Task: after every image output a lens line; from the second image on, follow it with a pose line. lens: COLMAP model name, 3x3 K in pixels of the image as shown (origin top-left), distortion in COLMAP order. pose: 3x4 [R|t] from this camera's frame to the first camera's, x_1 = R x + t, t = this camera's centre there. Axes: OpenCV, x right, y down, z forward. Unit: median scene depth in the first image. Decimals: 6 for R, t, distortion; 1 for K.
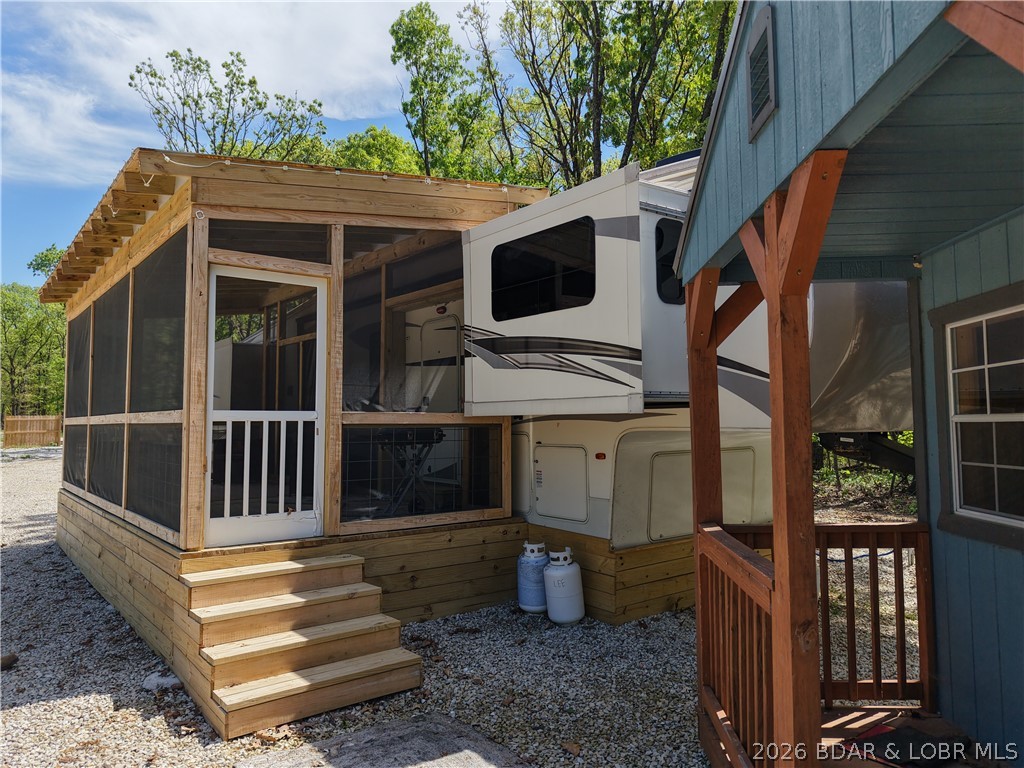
lens RADIAL K [[700.9, 0, 515.5], [0, 700.9, 381.4], [0, 0, 1]] dist [0.074836, -0.103299]
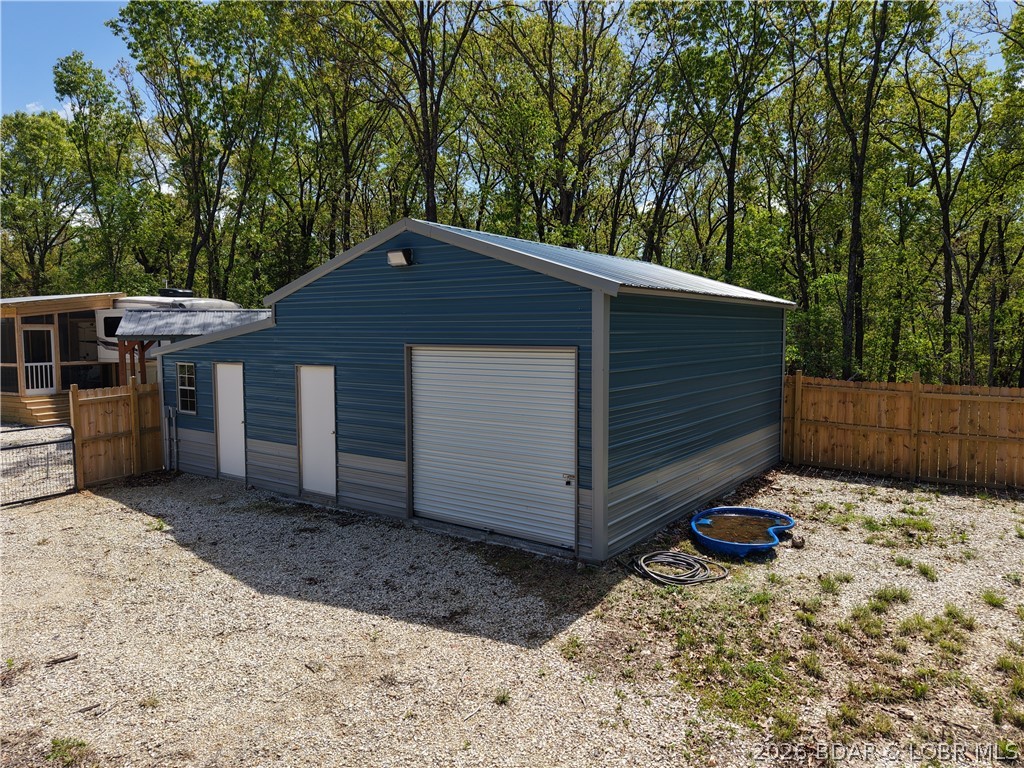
lens RADIAL K [[696.7, 0, 514.8], [0, 696.7, 366.5], [0, 0, 1]] dist [0.009786, -0.007182]
pose [[0.922553, -0.030521, 0.384661, 0.601388], [-0.010723, 0.994454, 0.104623, -0.374625], [-0.385721, -0.100645, 0.917110, -3.613073]]
